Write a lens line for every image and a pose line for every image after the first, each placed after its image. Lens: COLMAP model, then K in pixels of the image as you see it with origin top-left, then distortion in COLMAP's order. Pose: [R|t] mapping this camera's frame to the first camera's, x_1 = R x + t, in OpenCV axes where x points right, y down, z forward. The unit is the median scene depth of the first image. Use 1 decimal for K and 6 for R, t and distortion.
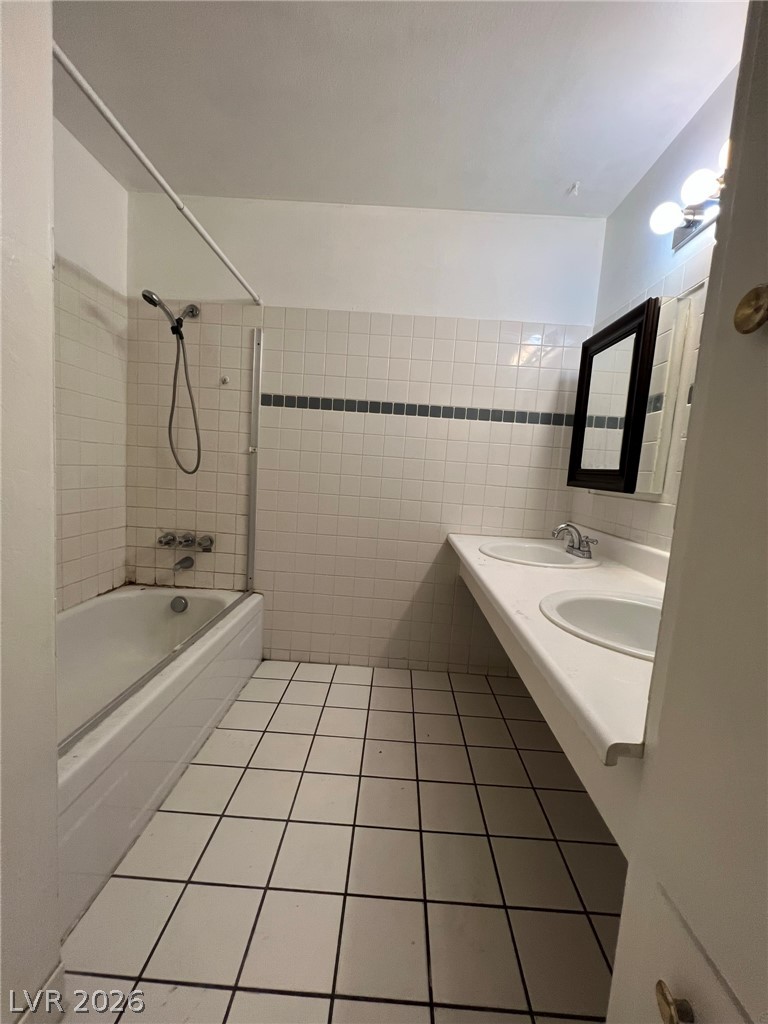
lens RADIAL K [[406.0, 0, 386.9], [0, 406.0, 512.4], [0, 0, 1]] dist [-0.001131, 0.000929]
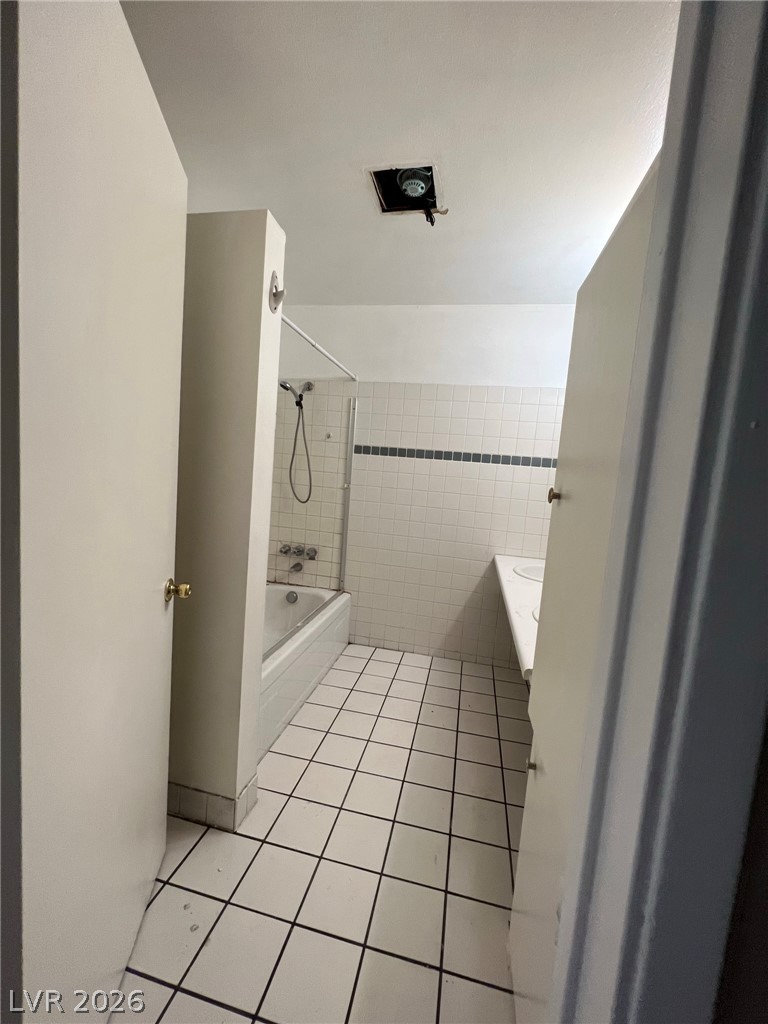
lens RADIAL K [[406.0, 0, 386.1], [0, 406.0, 511.6], [0, 0, 1]] dist [-0.001131, 0.000929]
pose [[0.982254, 0.025453, -0.185819, 0.050948], [-0.029266, 0.999413, -0.017810, -0.049041], [0.185256, 0.022932, 0.982423, -0.306126]]
